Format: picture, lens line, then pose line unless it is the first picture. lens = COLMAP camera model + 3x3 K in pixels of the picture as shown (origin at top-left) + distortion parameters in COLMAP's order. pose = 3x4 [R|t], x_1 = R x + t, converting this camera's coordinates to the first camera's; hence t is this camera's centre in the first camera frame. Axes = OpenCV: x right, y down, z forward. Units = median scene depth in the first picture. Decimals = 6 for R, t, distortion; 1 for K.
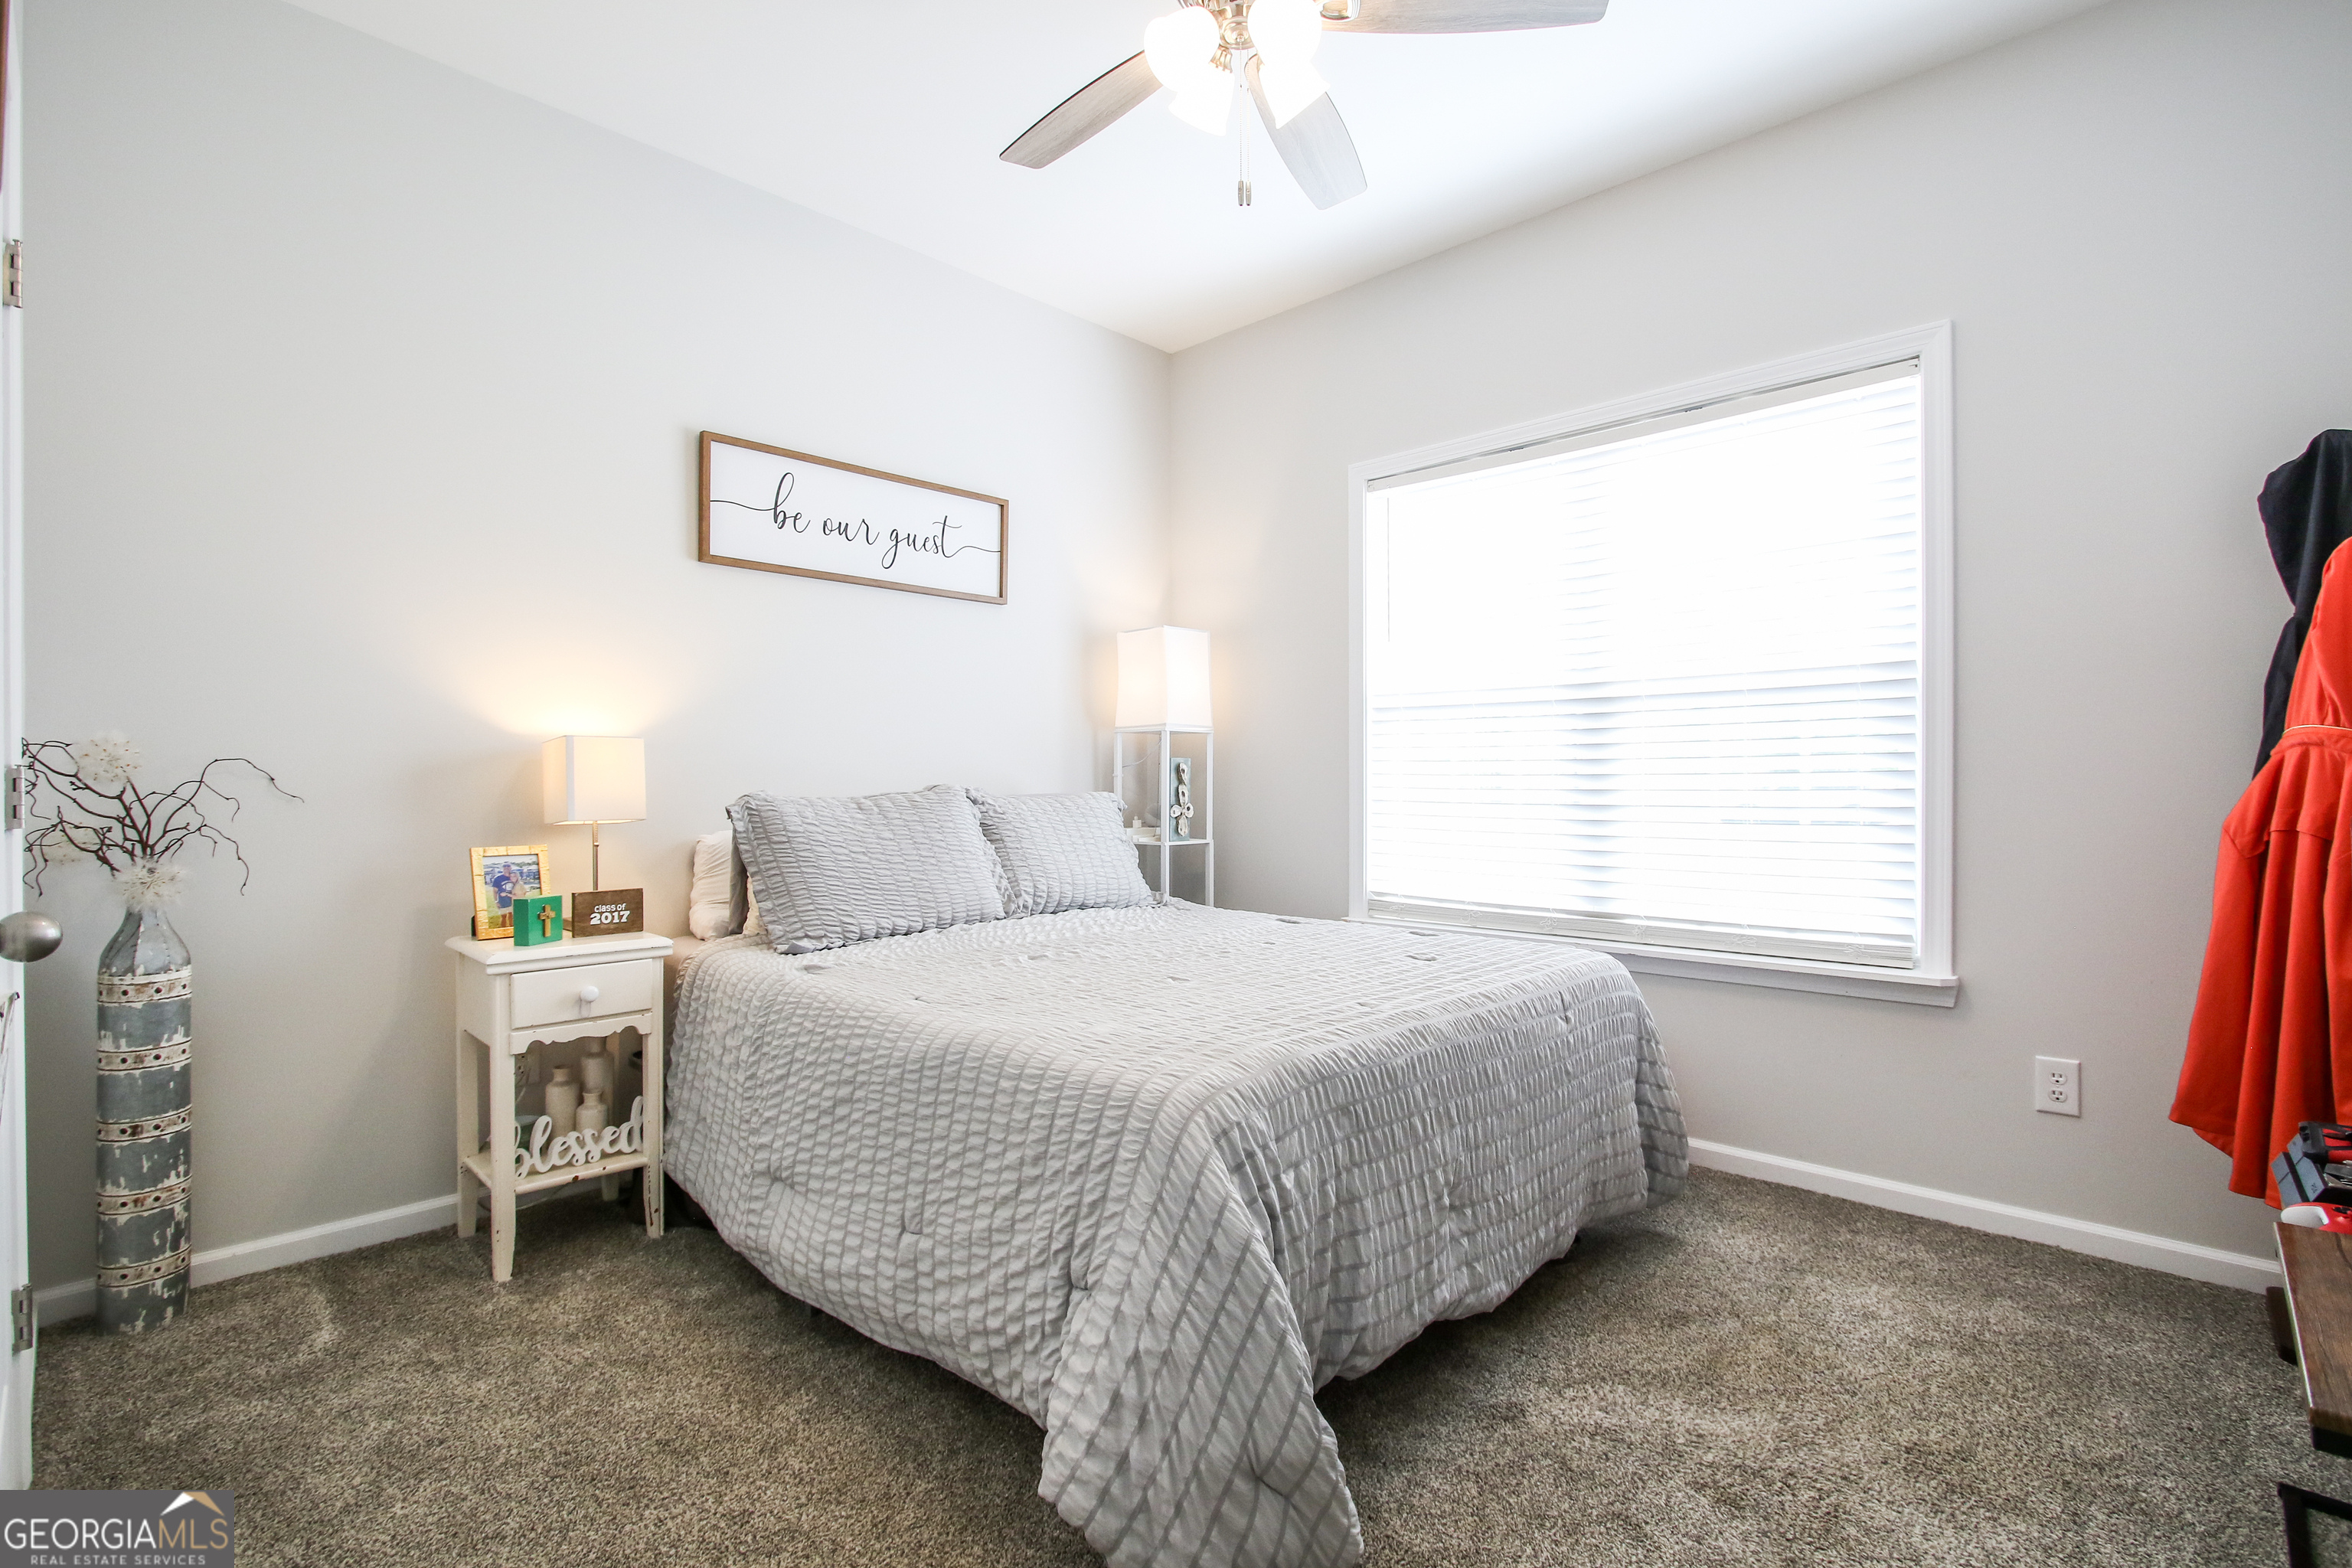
lens RADIAL K [[1119.0, 0, 1167.2], [0, 1119.0, 780.0], [0, 0, 1]] dist [-0.001122, 0.000854]
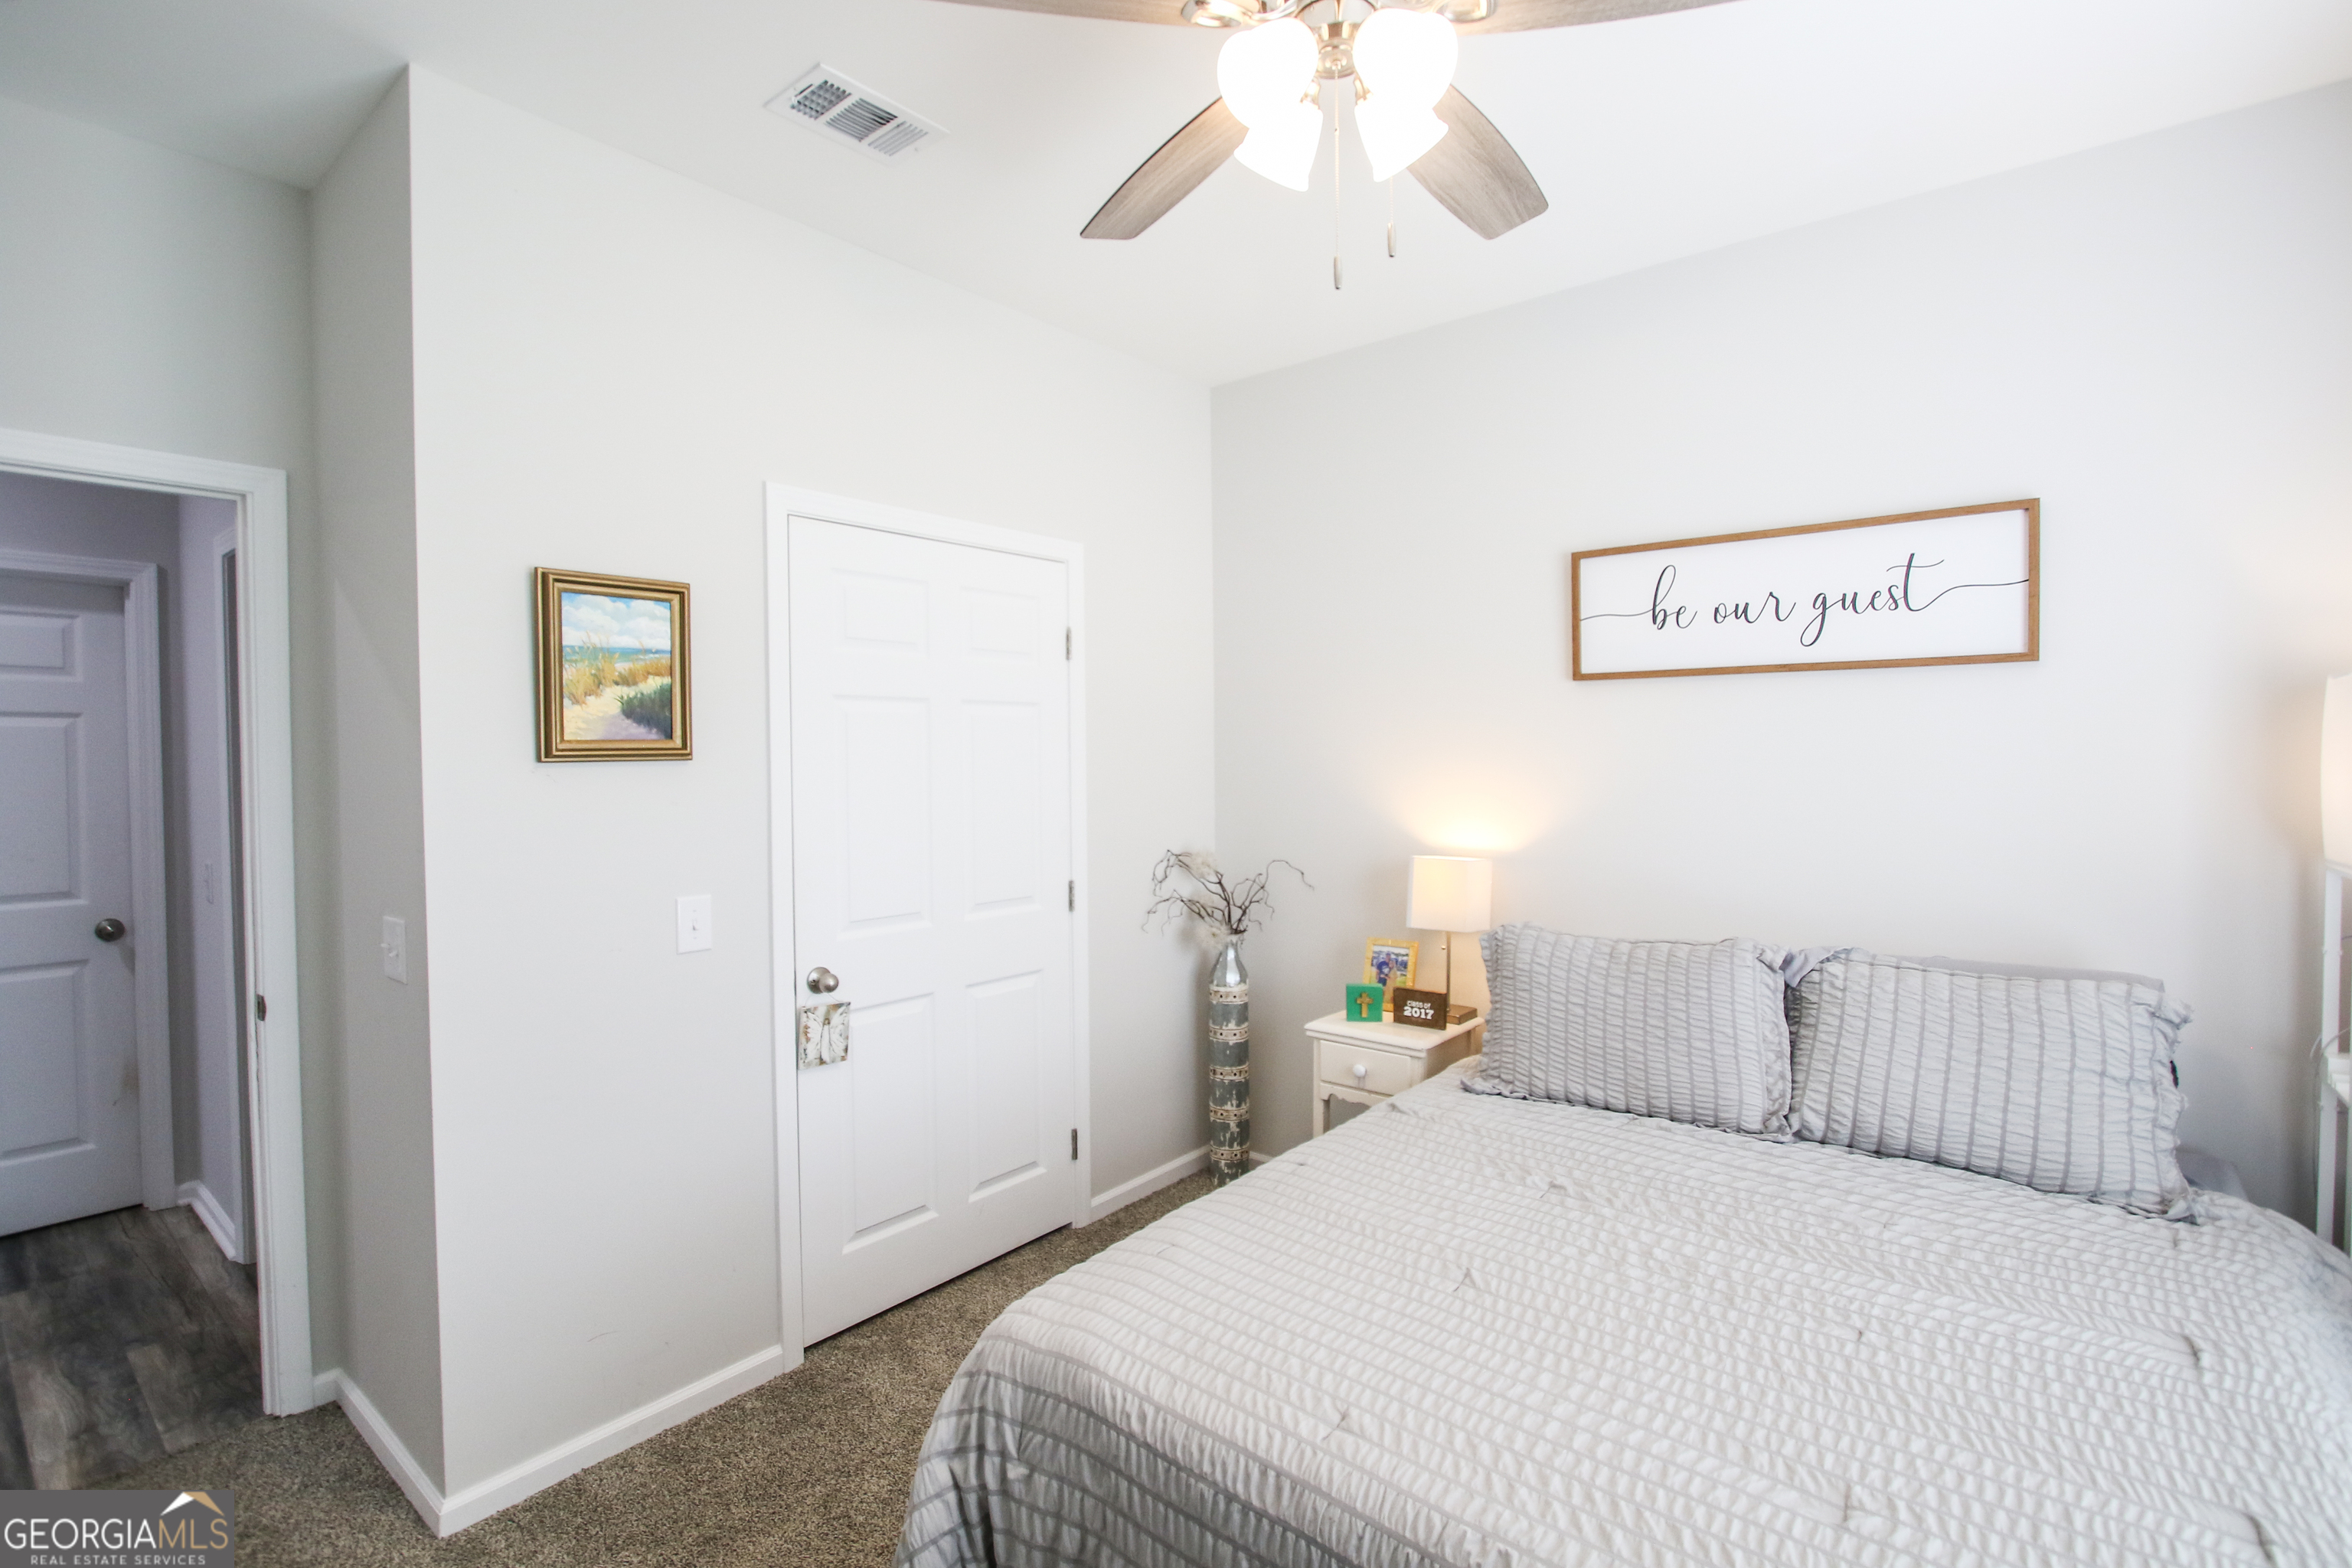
lens RADIAL K [[1119.0, 0, 1167.2], [0, 1119.0, 780.0], [0, 0, 1]] dist [-0.001122, 0.000854]
pose [[0.058283, 0.026994, -0.997935, 0.617377], [0.010284, 0.999565, 0.027639, -0.147851], [0.998247, -0.011874, 0.057980, 0.613801]]
